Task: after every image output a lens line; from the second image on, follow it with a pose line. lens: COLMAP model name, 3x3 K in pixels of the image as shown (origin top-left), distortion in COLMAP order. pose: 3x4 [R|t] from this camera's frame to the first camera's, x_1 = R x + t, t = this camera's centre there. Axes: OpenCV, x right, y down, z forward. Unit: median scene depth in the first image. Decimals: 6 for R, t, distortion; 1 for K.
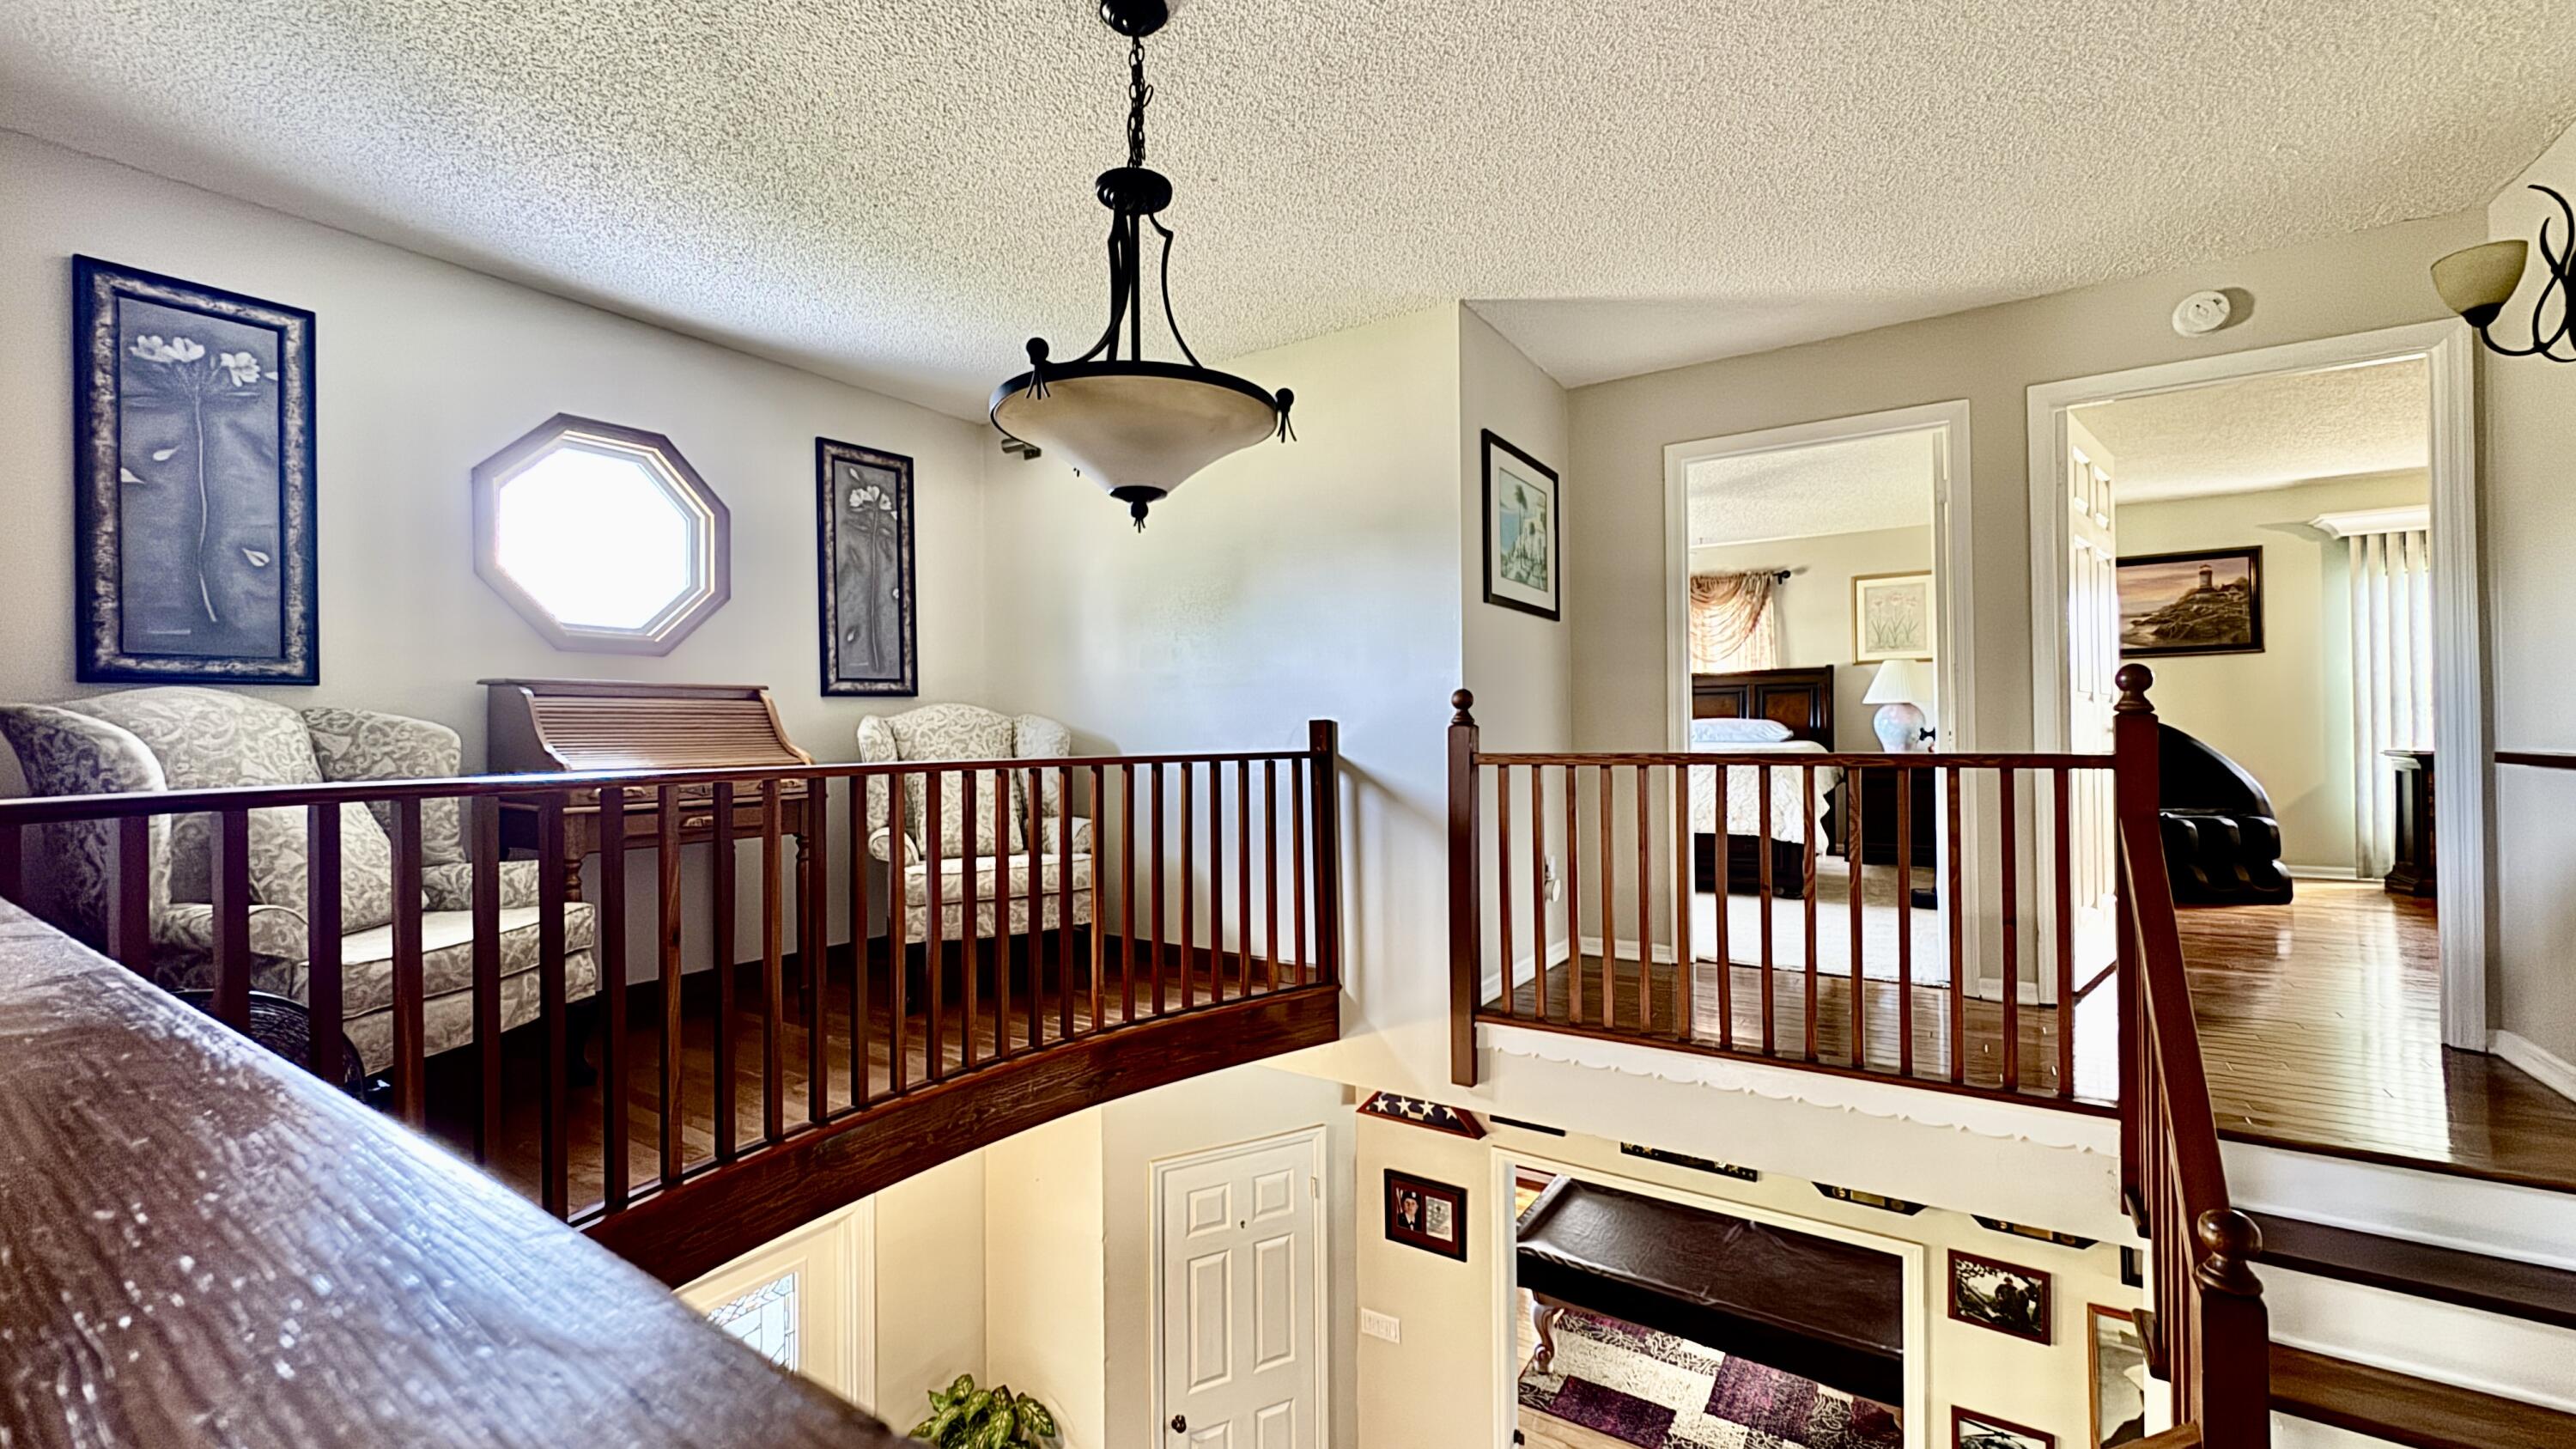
lens RADIAL K [[1028.7, 0, 1289.8], [0, 1028.7, 722.7], [0, 0, 1]] dist [0.000132, -0.000113]
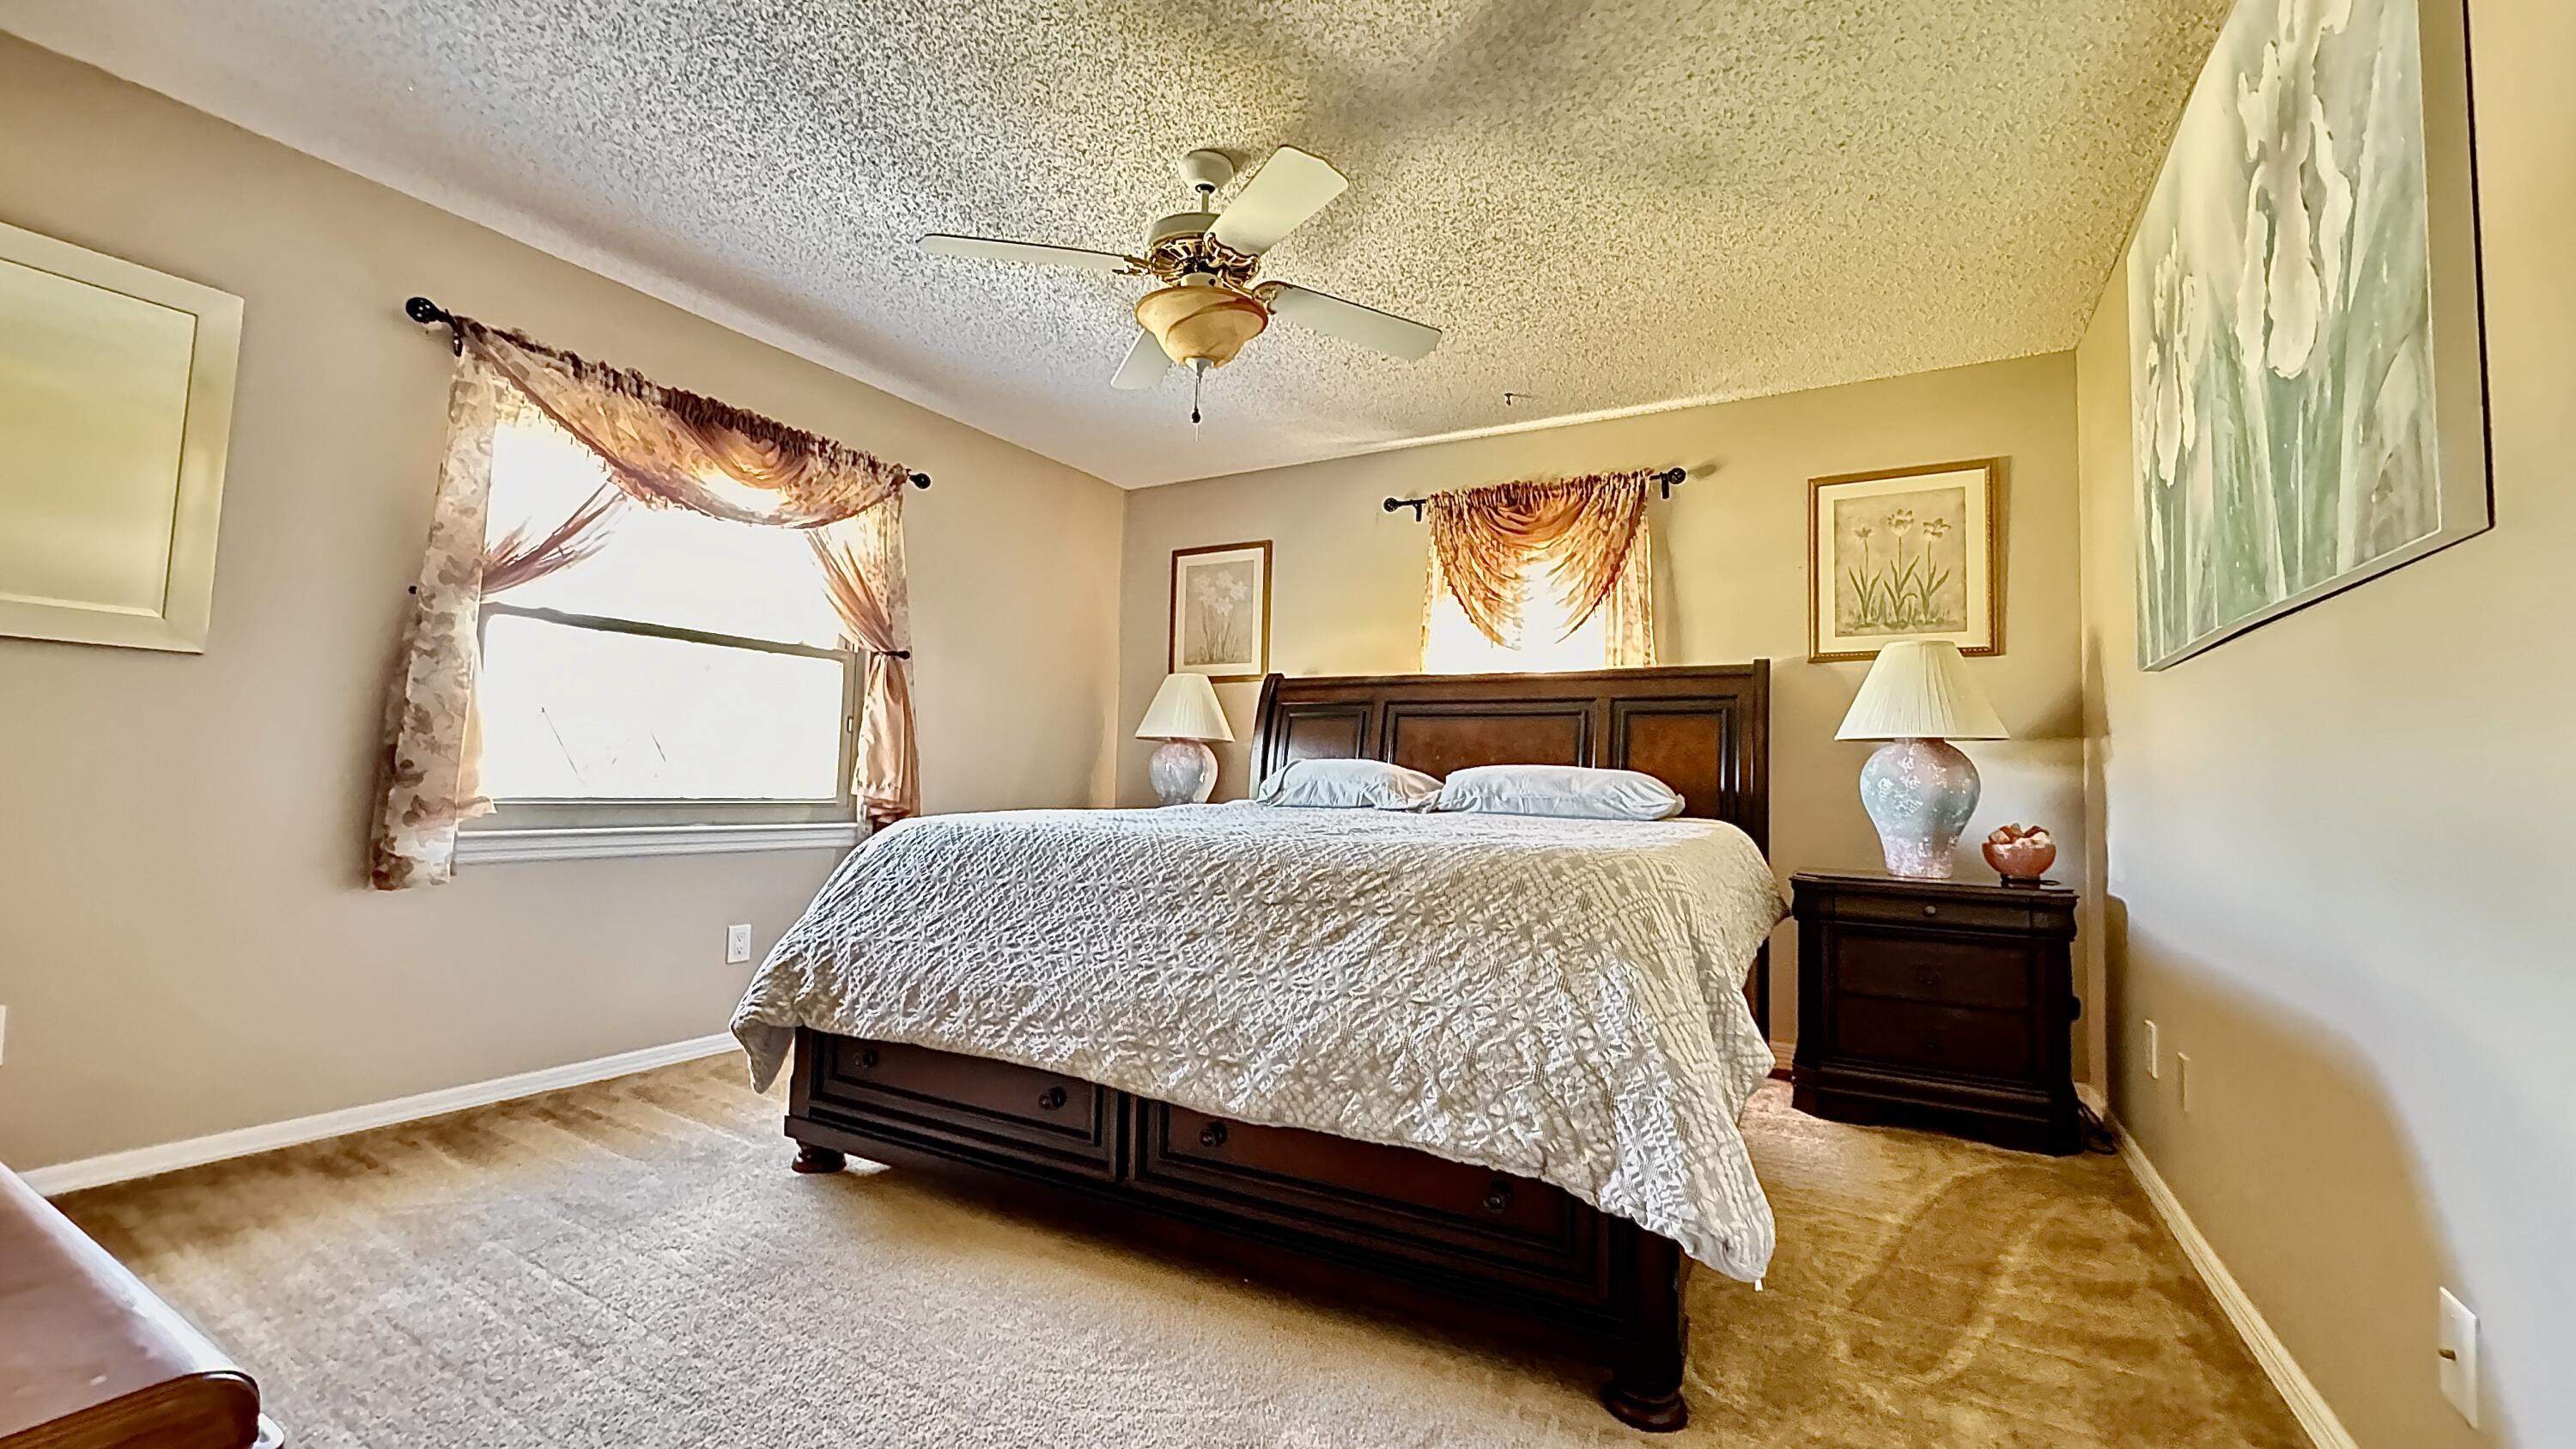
lens RADIAL K [[1028.7, 0, 1287.0], [0, 1028.7, 717.5], [0, 0, 1]] dist [0.000132, -0.000113]
pose [[0.997248, 0.038812, 0.063167, 0.268661], [-0.035385, 0.997887, -0.054491, 0.004022], [-0.065148, 0.052106, 0.996514, 0.525676]]
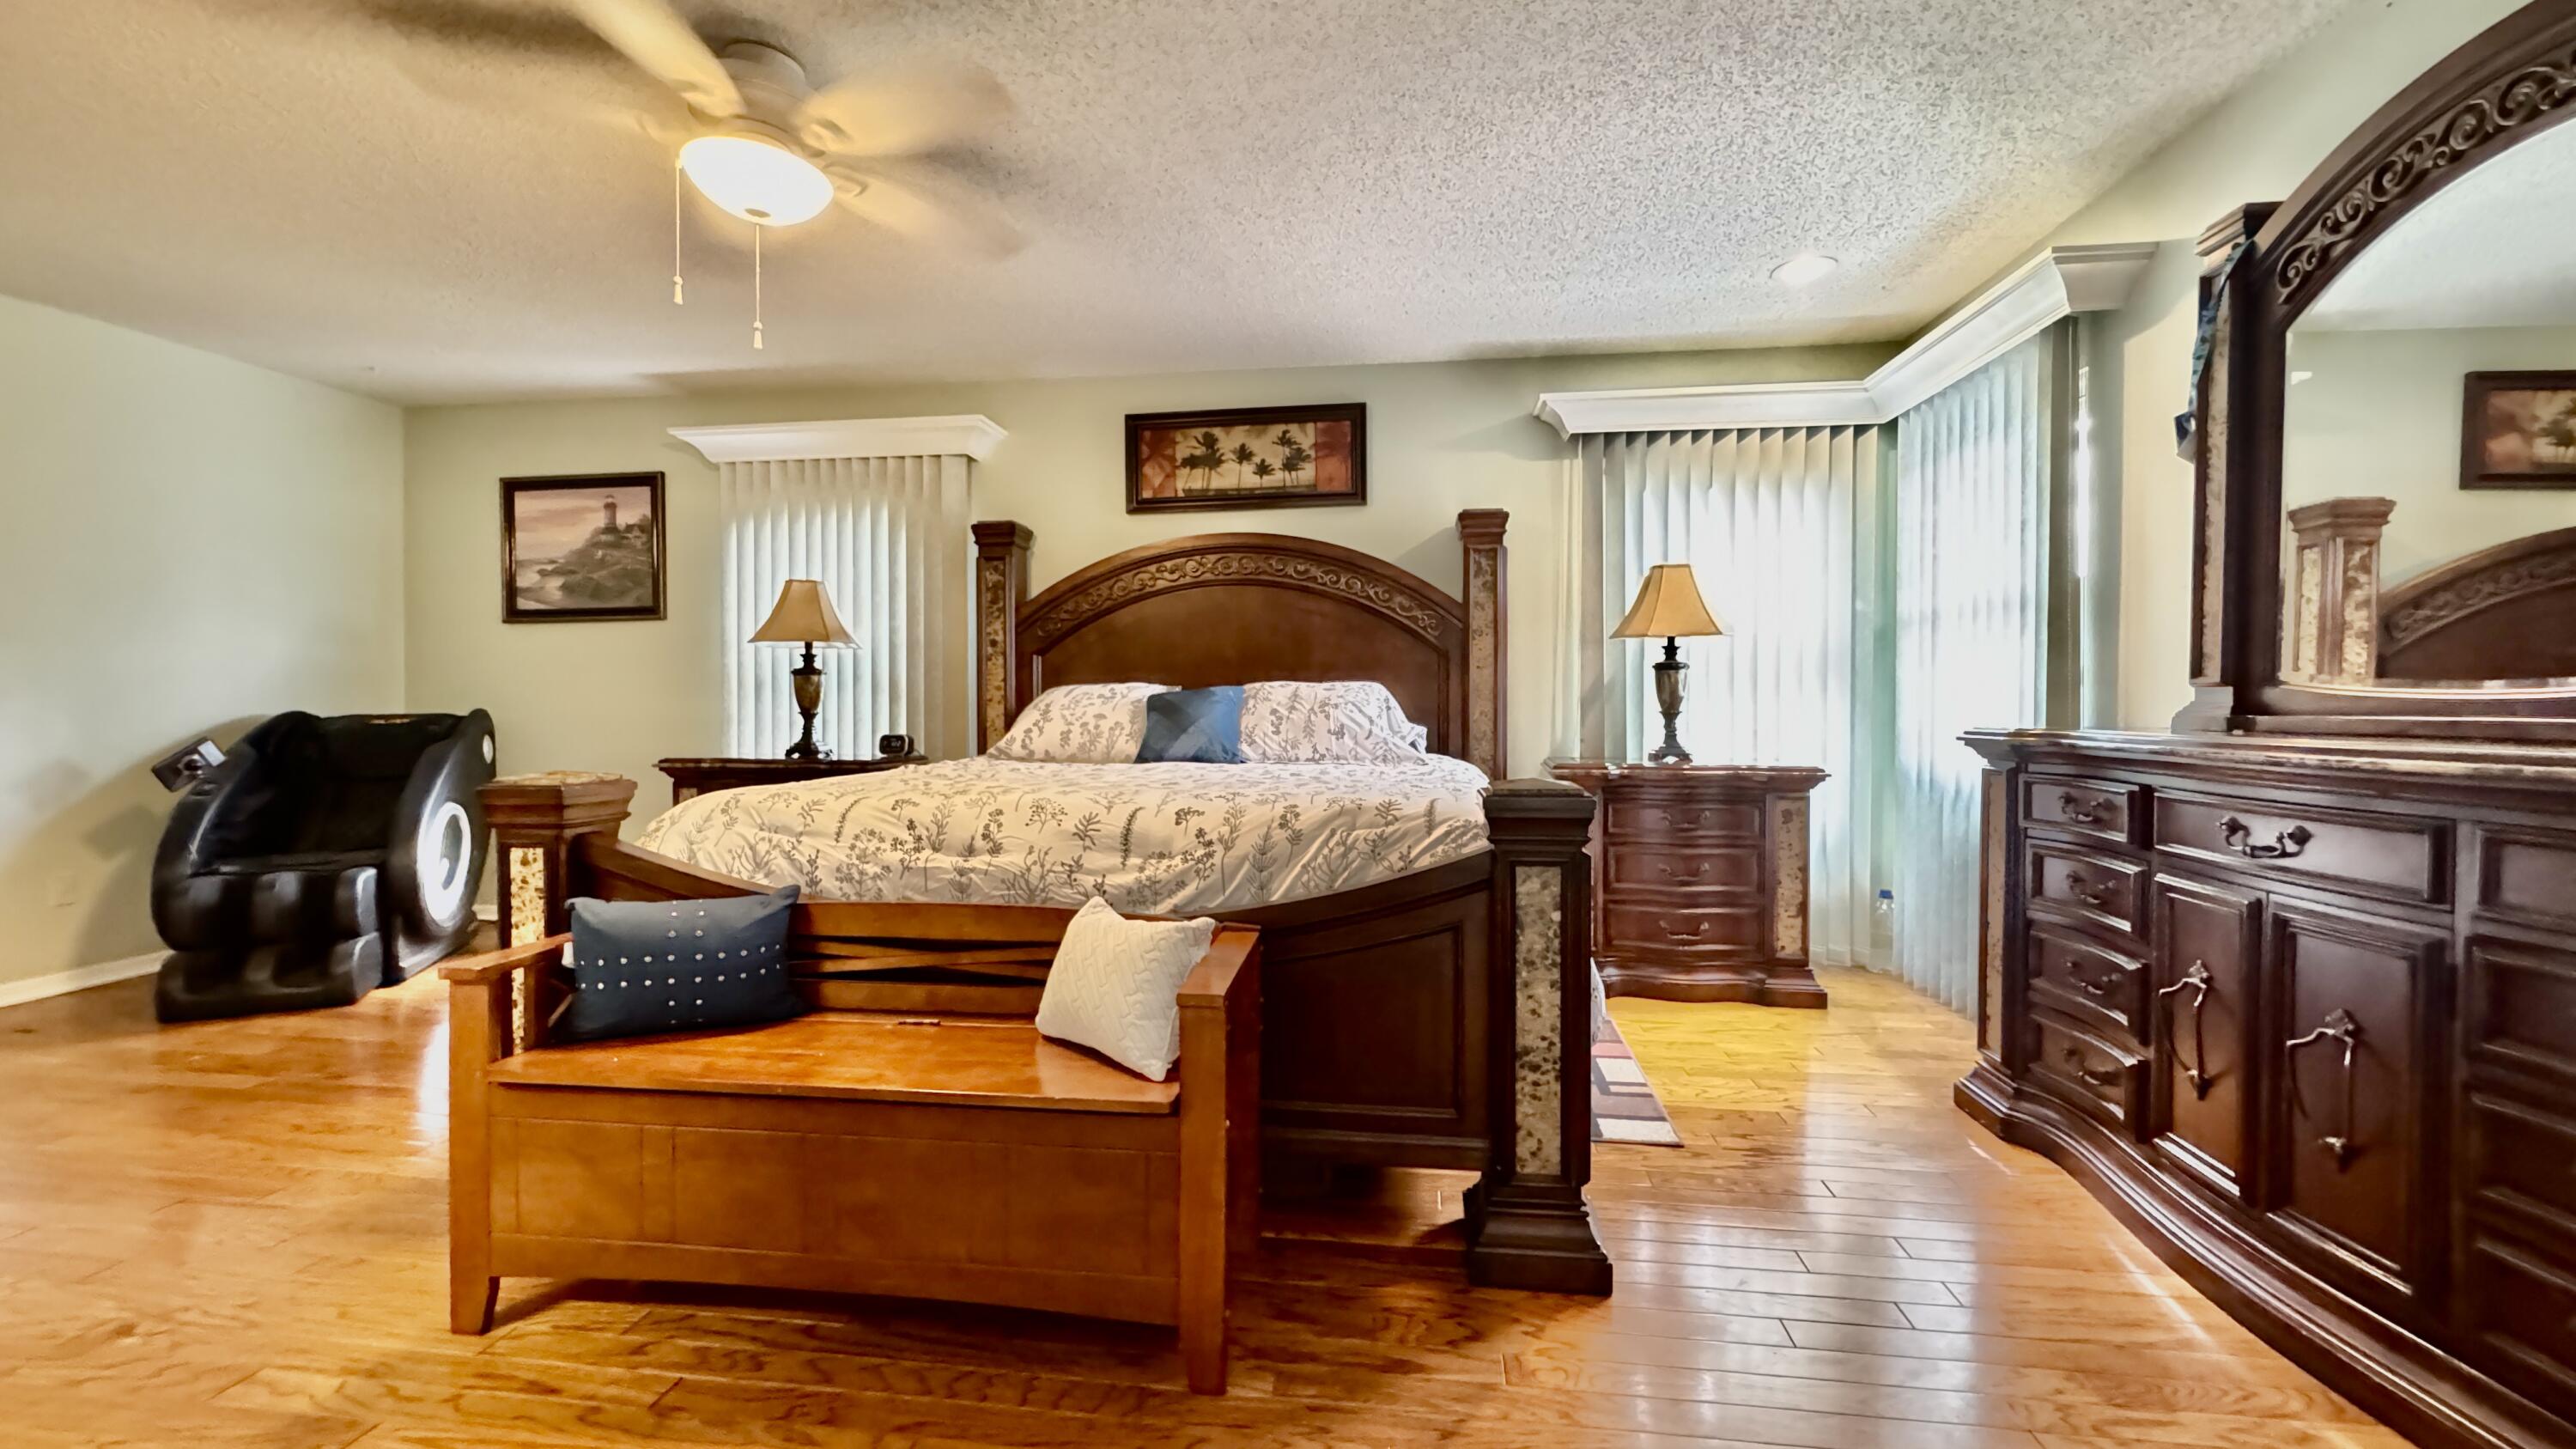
lens RADIAL K [[1028.7, 0, 1282.1], [0, 1028.7, 729.5], [0, 0, 1]] dist [0.000132, -0.000113]
pose [[0.893152, 0.003659, 0.449740, 2.093296], [-0.011129, 0.999841, 0.013965, -0.013800], [-0.449617, -0.017478, 0.893051, 0.327539]]
